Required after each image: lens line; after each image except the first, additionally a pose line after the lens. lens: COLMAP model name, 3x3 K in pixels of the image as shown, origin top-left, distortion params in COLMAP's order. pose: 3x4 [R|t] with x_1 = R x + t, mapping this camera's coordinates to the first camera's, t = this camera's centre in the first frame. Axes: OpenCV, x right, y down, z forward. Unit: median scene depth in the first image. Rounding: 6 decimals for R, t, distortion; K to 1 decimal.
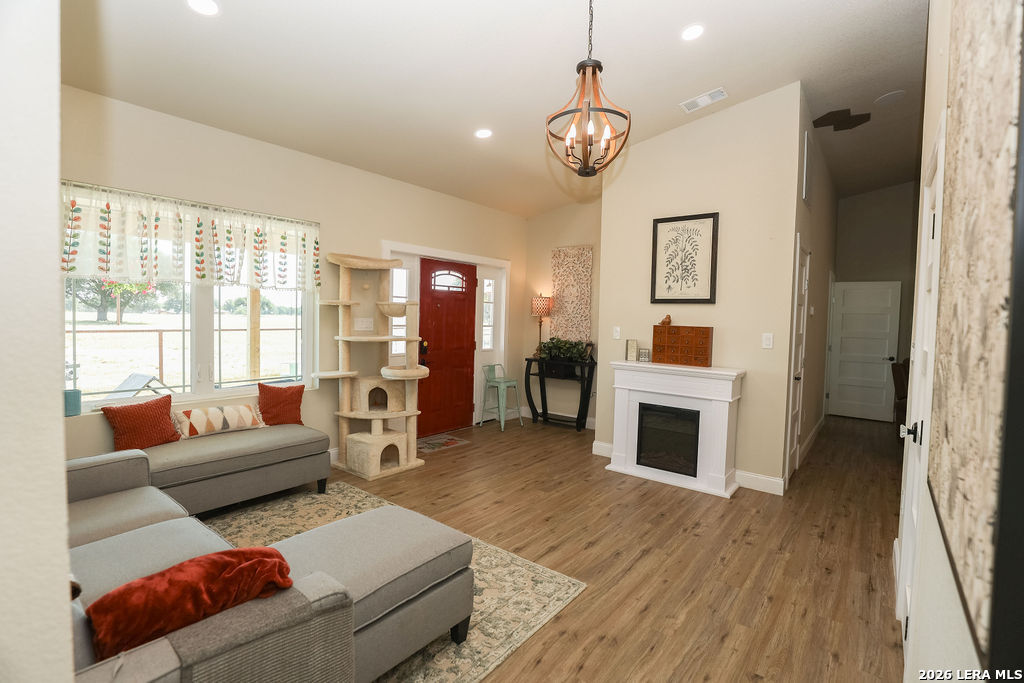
lens RADIAL K [[471.5, 0, 516.4], [0, 471.5, 336.6], [0, 0, 1]] dist [-0.006181, -0.000560]
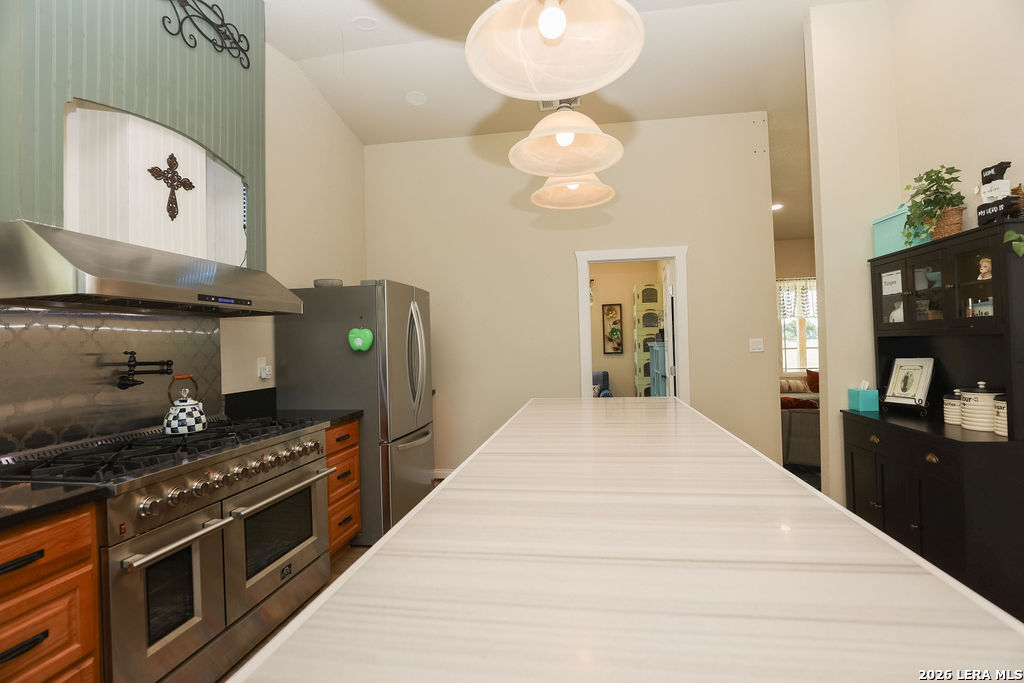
lens RADIAL K [[471.5, 0, 514.1], [0, 471.5, 334.5], [0, 0, 1]] dist [-0.006181, -0.000560]
pose [[0.493638, -0.055479, -0.867896, 0.509170], [-0.002101, 0.997884, -0.064984, 0.089013], [0.869665, 0.033901, 0.492477, -0.936792]]
